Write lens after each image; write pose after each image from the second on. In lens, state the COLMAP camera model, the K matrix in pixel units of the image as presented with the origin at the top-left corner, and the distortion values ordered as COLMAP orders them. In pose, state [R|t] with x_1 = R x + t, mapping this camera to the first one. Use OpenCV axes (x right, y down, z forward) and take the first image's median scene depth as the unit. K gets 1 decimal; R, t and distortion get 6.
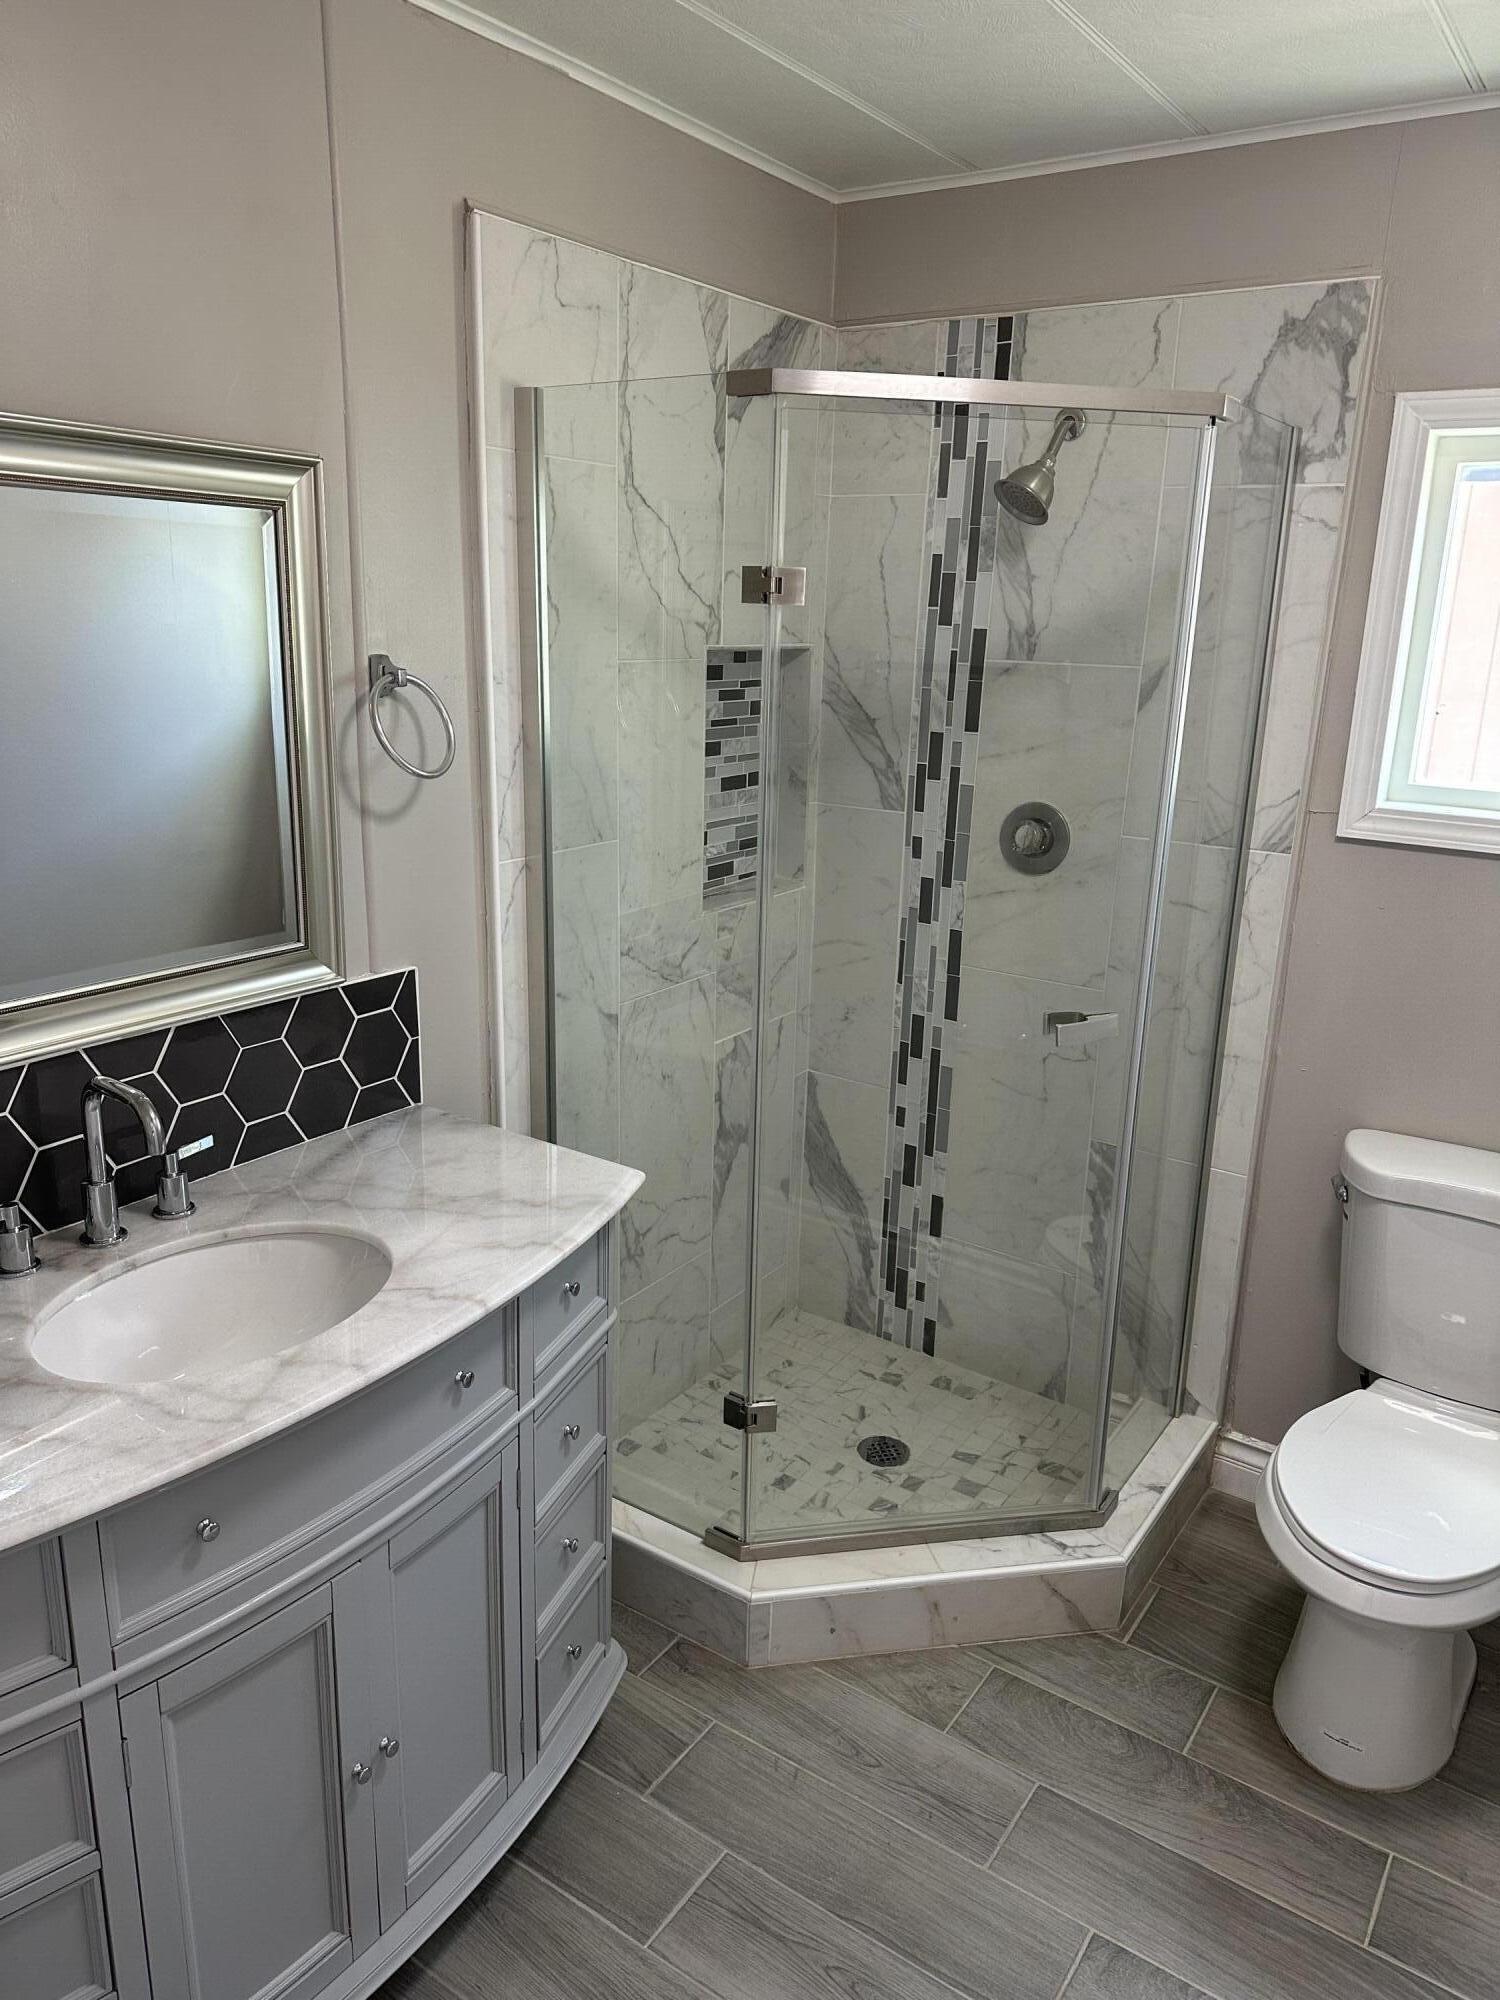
lens RADIAL K [[1393.8, 0, 747.0], [0, 1393.8, 1006.1], [0, 0, 1]] dist [0.055866, -0.061197]
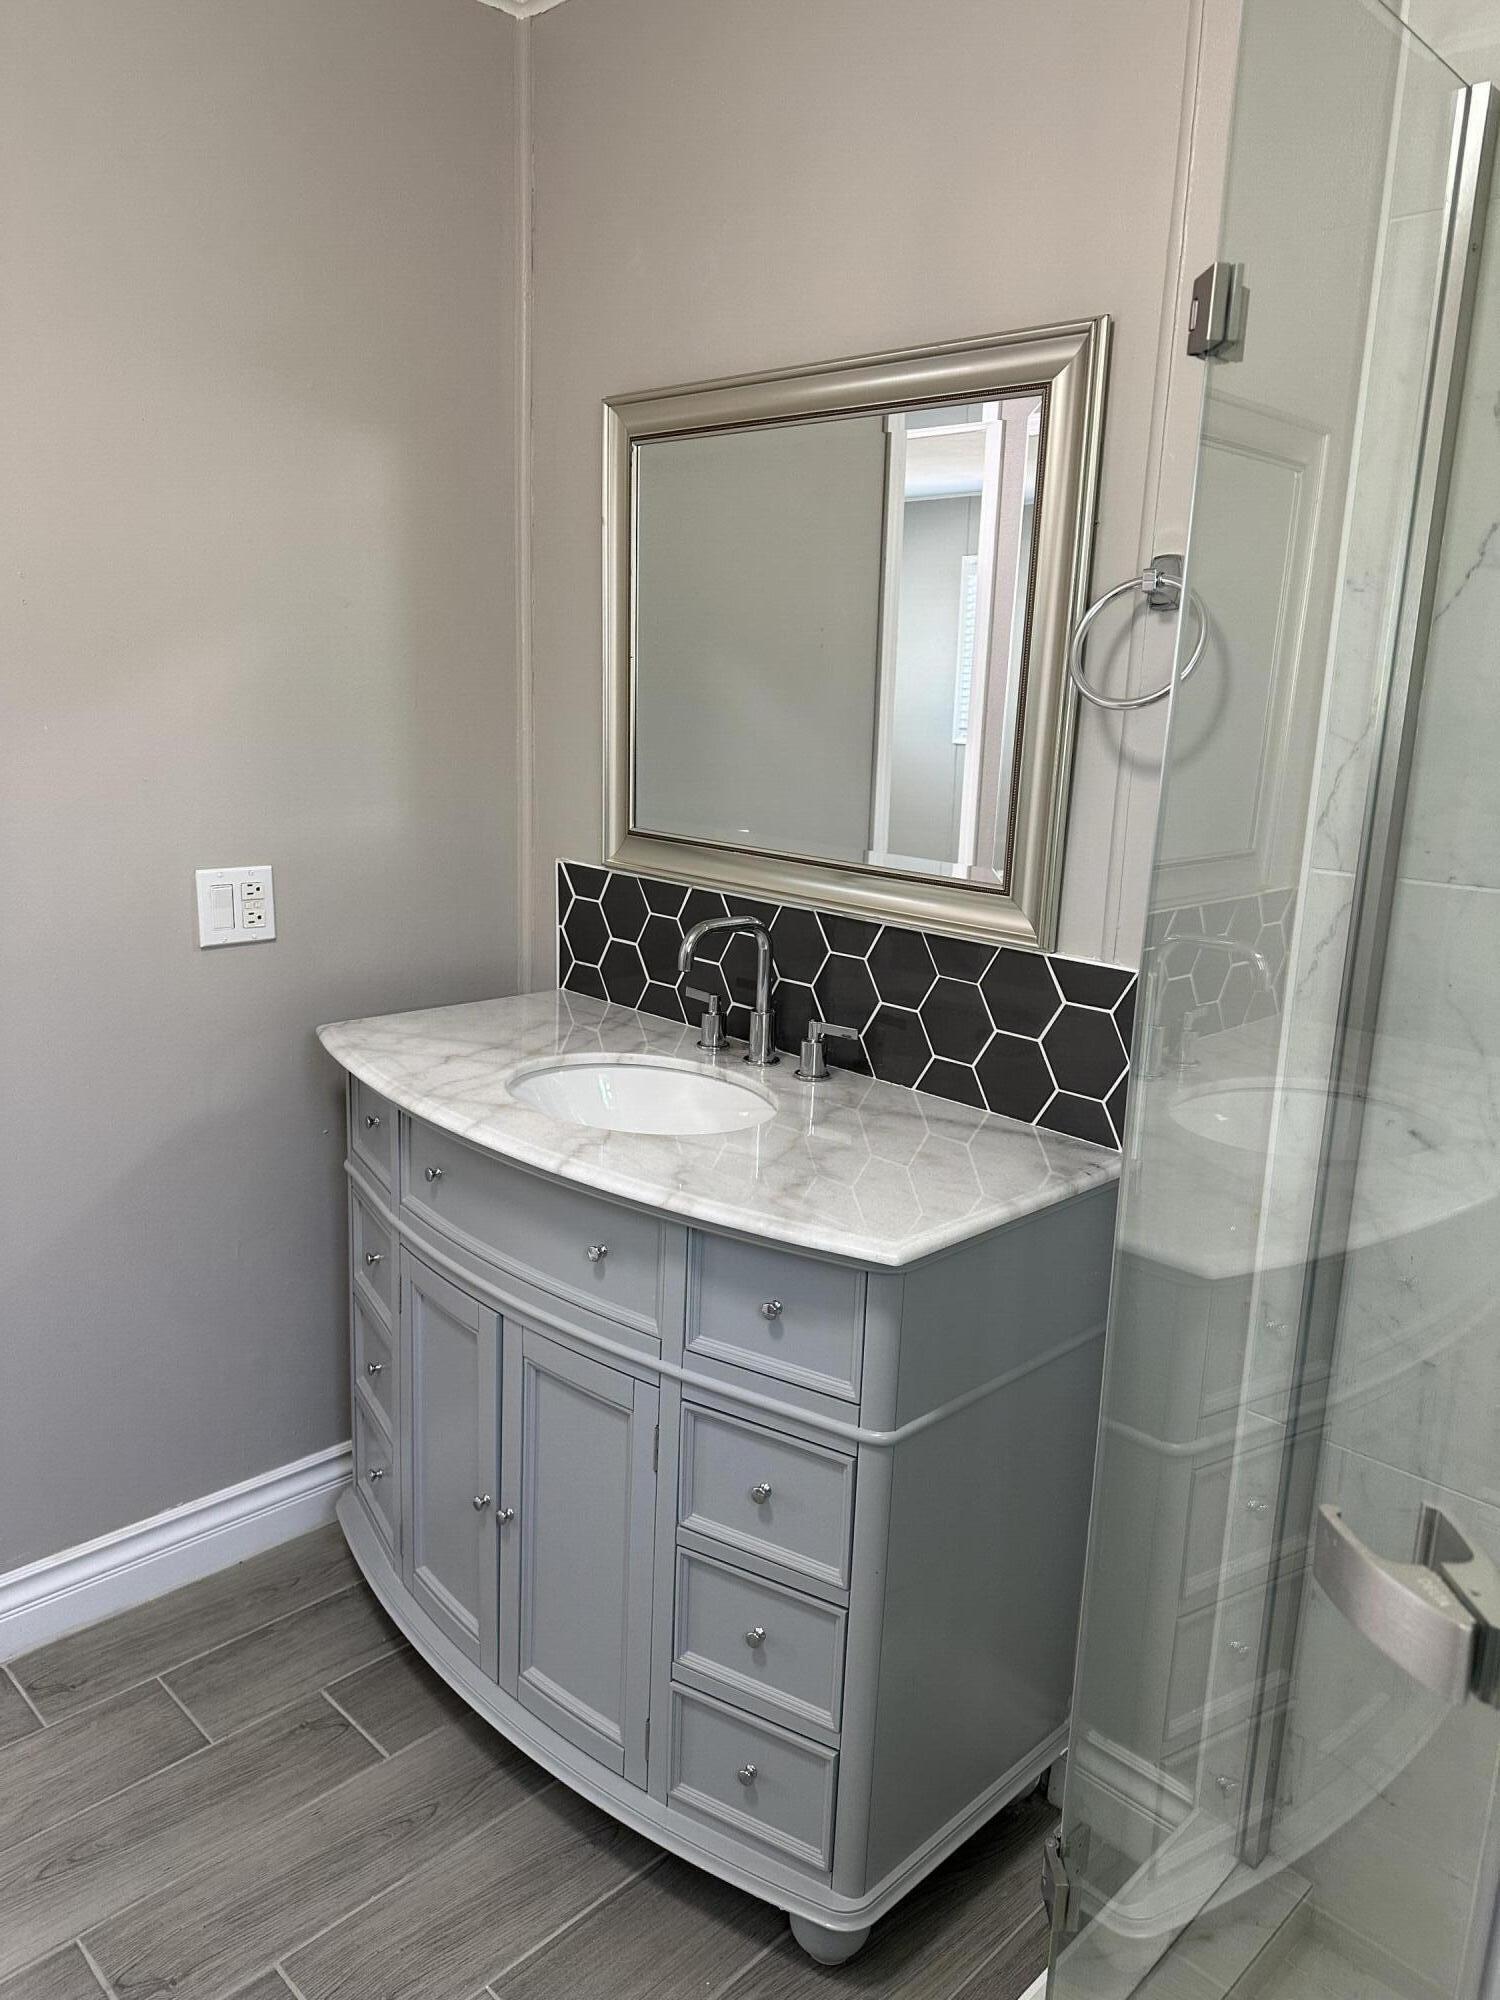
lens RADIAL K [[1393.8, 0, 760.3], [0, 1393.8, 1007.1], [0, 0, 1]] dist [0.055866, -0.061197]
pose [[-0.180532, 0.184527, -0.966105, 0.516241], [-0.316746, 0.919009, 0.234721, -0.118066], [0.931171, 0.348384, -0.107463, 0.861318]]
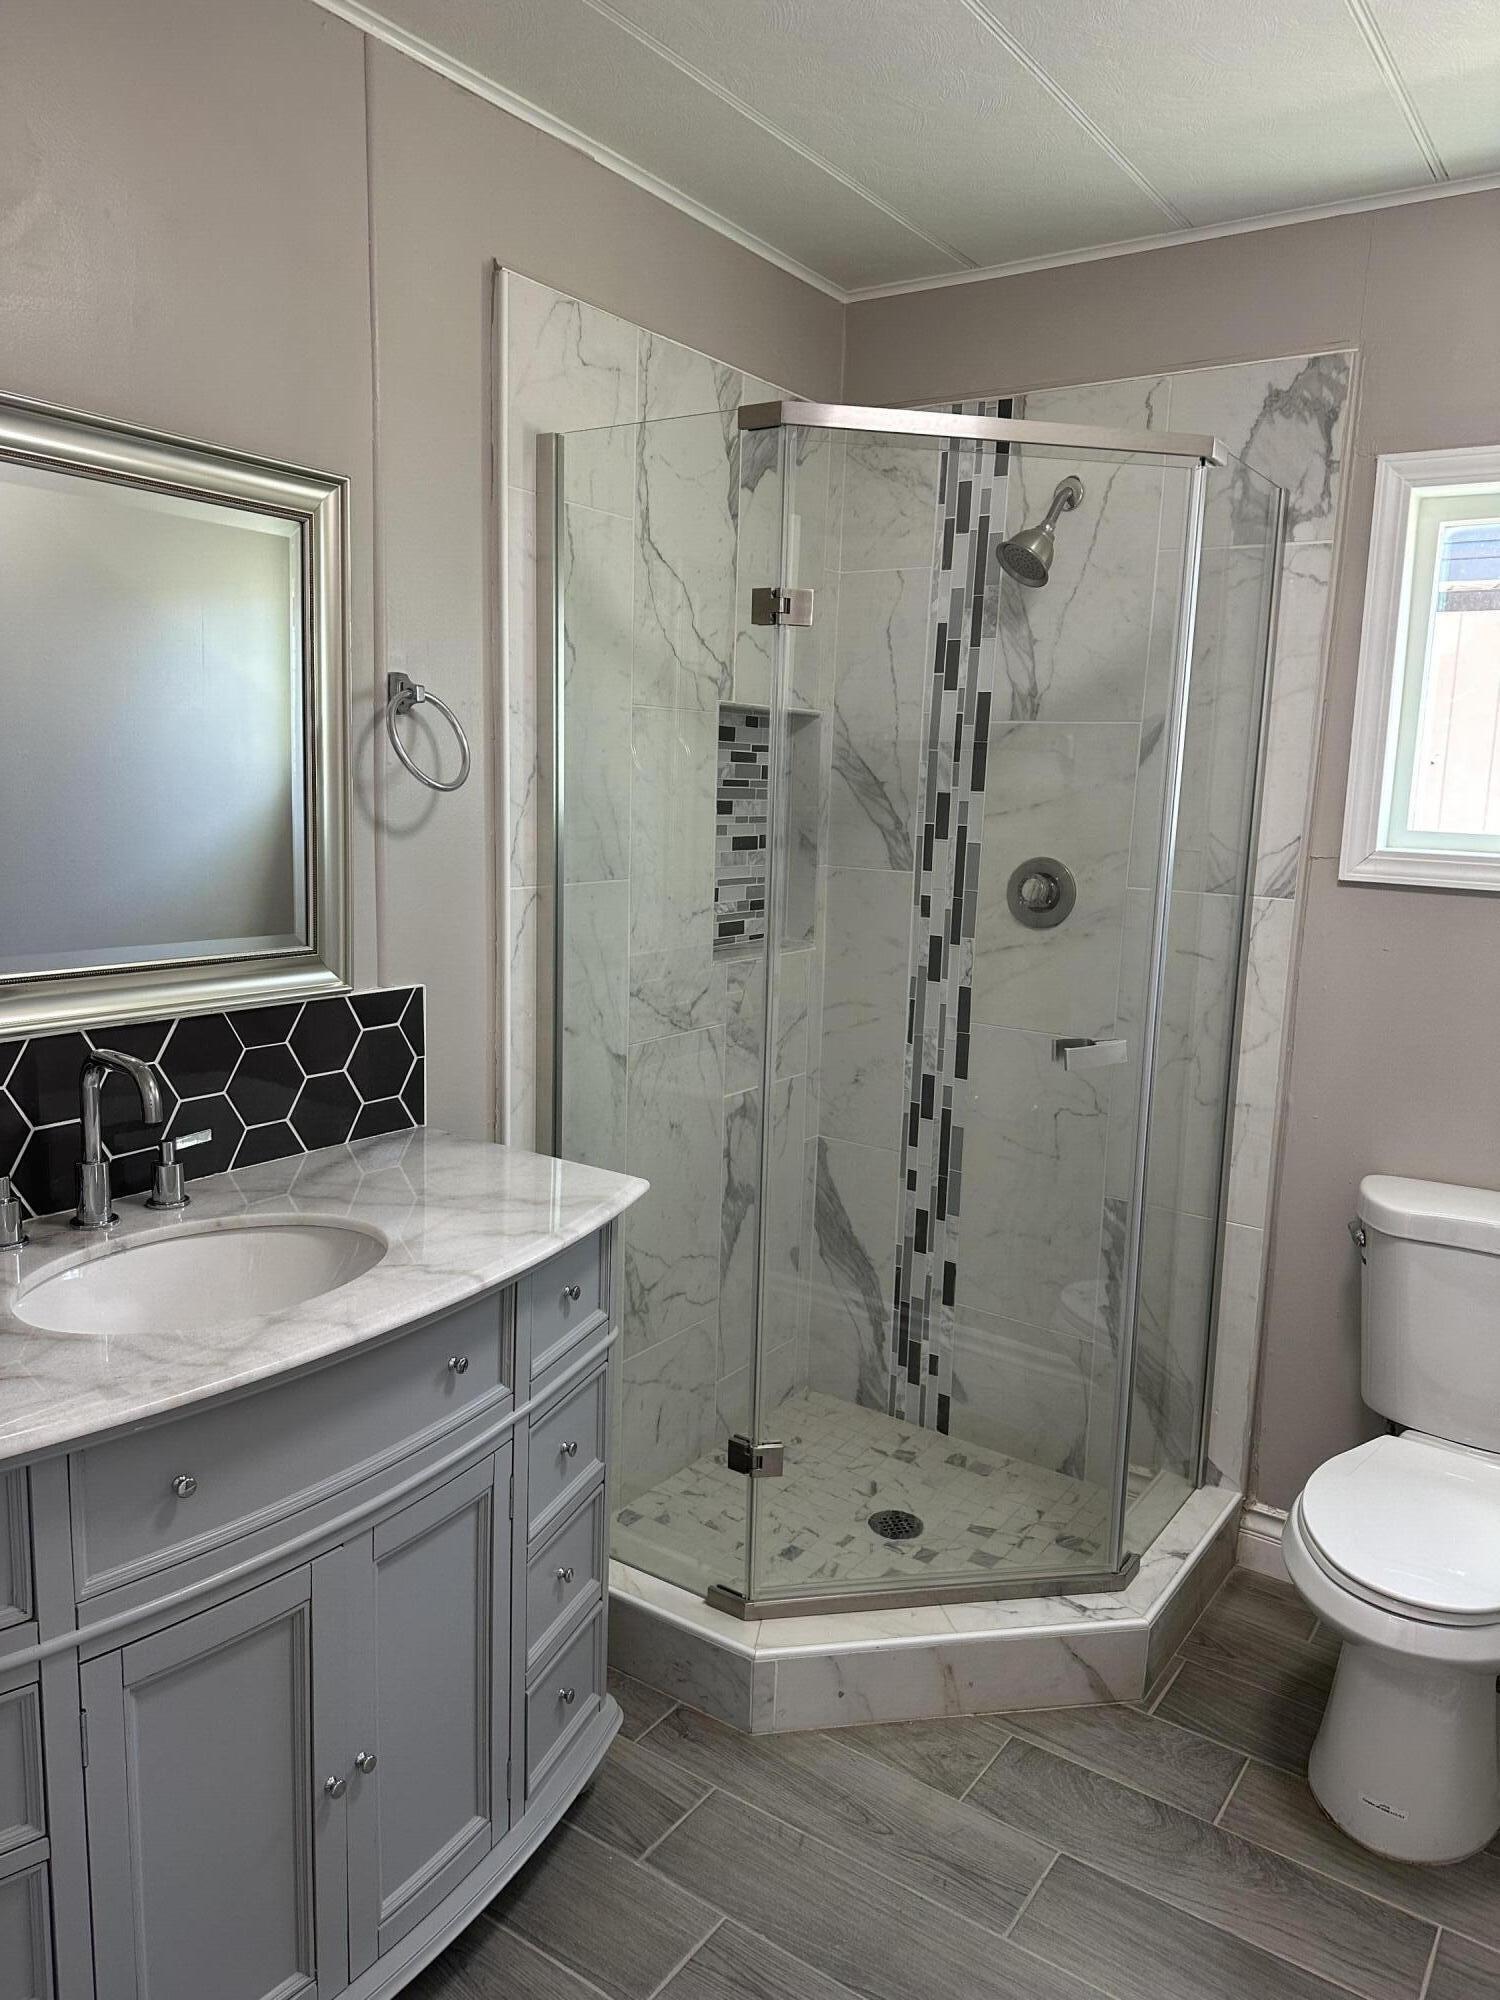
lens RADIAL K [[1393.8, 0, 765.0], [0, 1393.8, 1006.5], [0, 0, 1]] dist [0.055866, -0.061197]
pose [[0.999979, 0.006160, 0.001953, 0.005111], [-0.005893, 0.993305, -0.115368, 0.097785], [-0.002651, 0.115354, 0.993321, 0.006863]]
